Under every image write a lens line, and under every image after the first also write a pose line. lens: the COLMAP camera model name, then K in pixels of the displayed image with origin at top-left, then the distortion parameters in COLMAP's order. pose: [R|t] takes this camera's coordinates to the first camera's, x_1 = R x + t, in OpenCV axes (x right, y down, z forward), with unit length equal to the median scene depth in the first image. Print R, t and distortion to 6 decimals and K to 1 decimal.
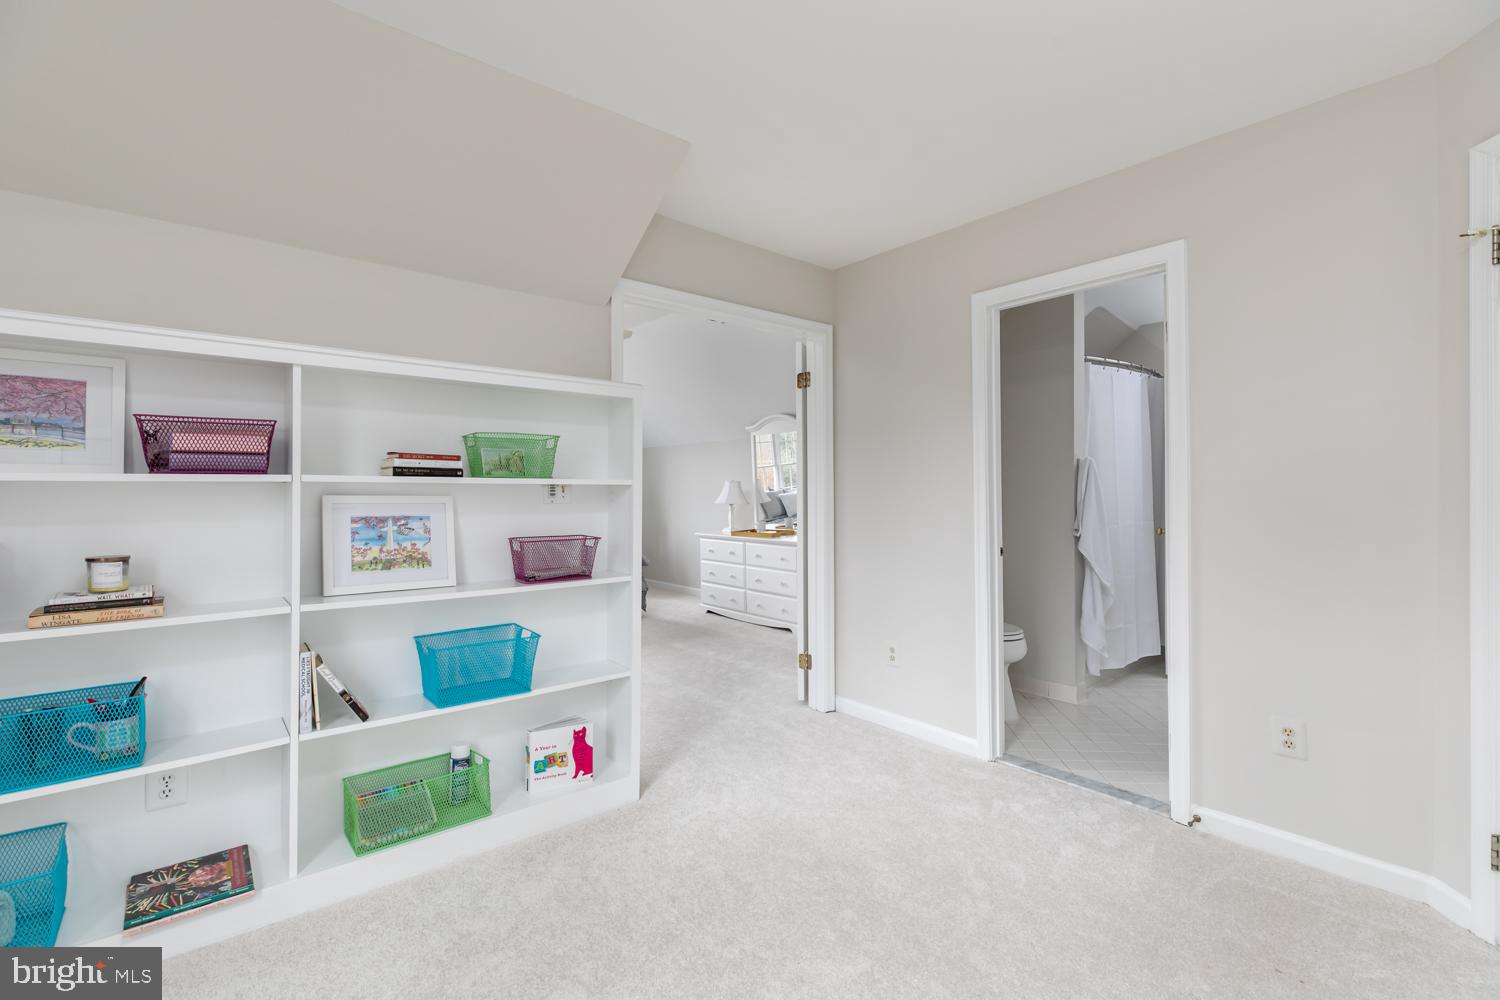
lens RADIAL K [[672.4, 0, 753.8], [0, 672.4, 494.6], [0, 0, 1]] dist [0.004767, 0.001809]
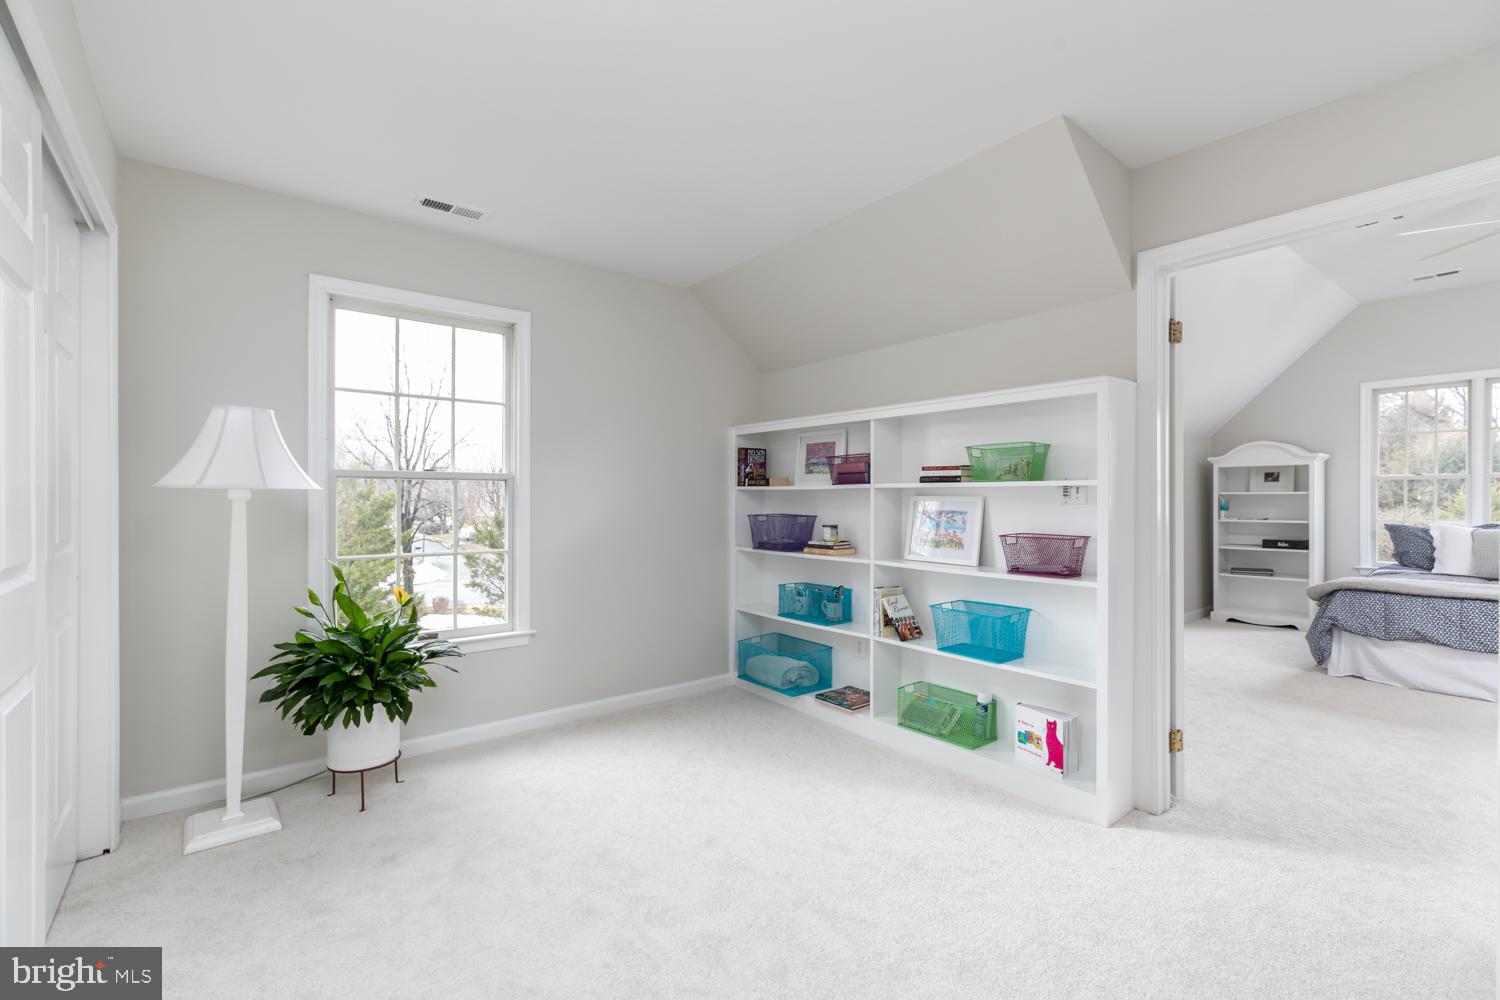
lens RADIAL K [[672.4, 0, 751.4], [0, 672.4, 500.4], [0, 0, 1]] dist [0.004767, 0.001809]
pose [[-0.028712, 0.005765, -0.999571, 0.813221], [-0.002089, 0.999981, 0.005827, 0.002654], [0.999586, 0.002255, -0.028699, 0.578981]]
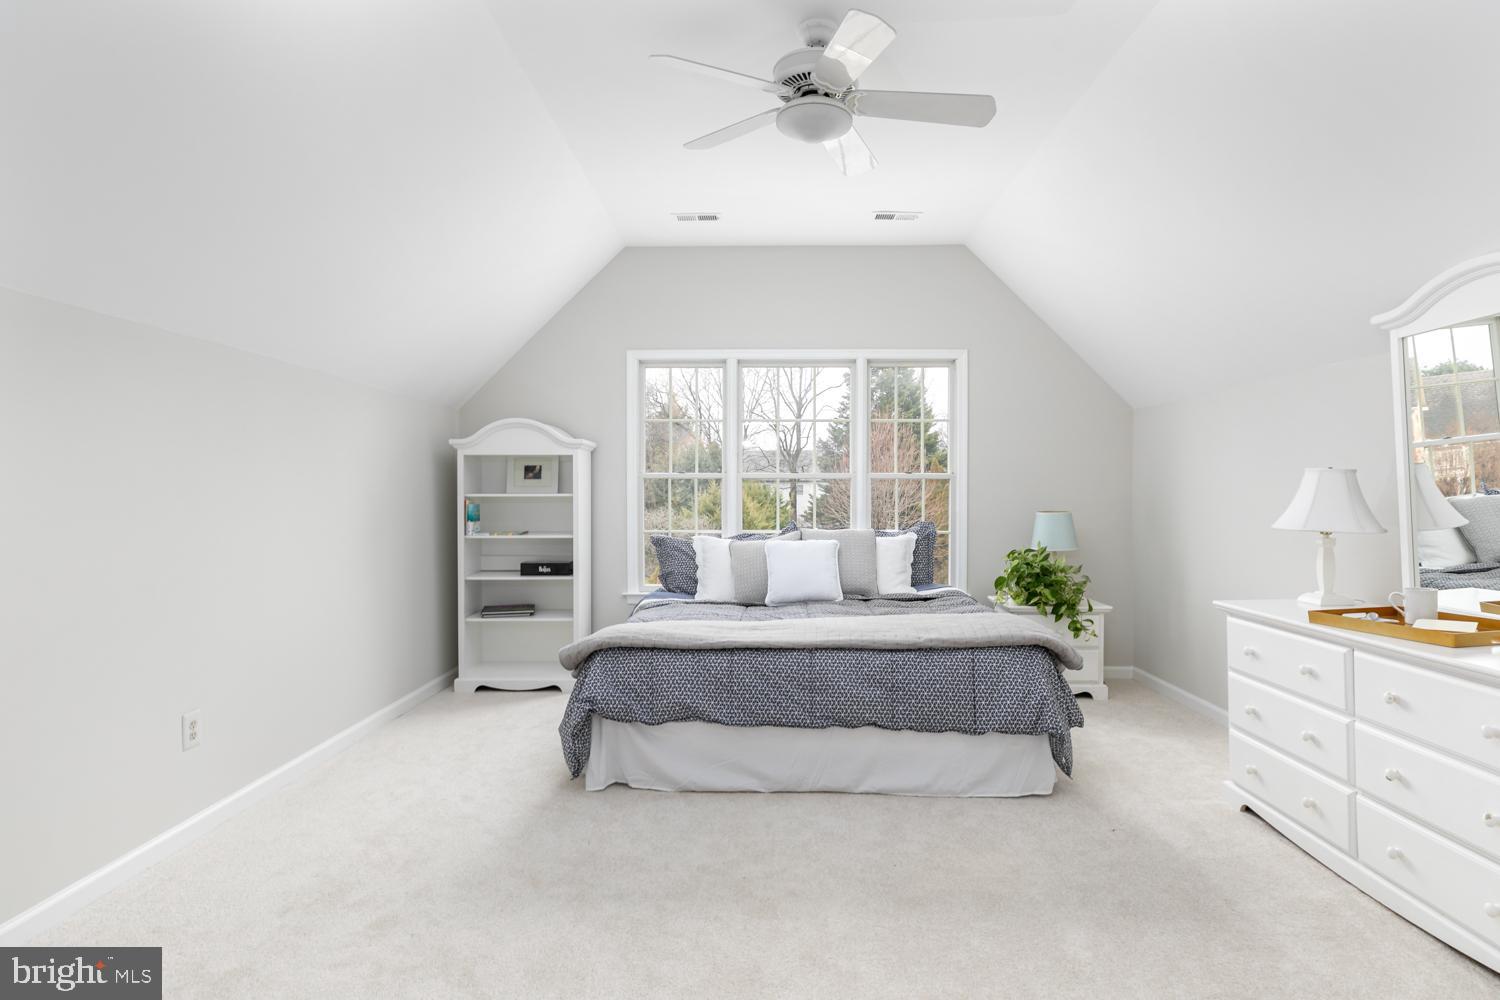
lens RADIAL K [[831.3, 0, 749.2], [0, 831.3, 498.7], [0, 0, 1]] dist [0.002461, 0.000361]
pose [[0.746987, 0.002703, -0.664834, 0.095036], [-0.002813, 0.999996, 0.000905, -0.008395], [0.664833, 0.001195, 0.746991, 1.209545]]
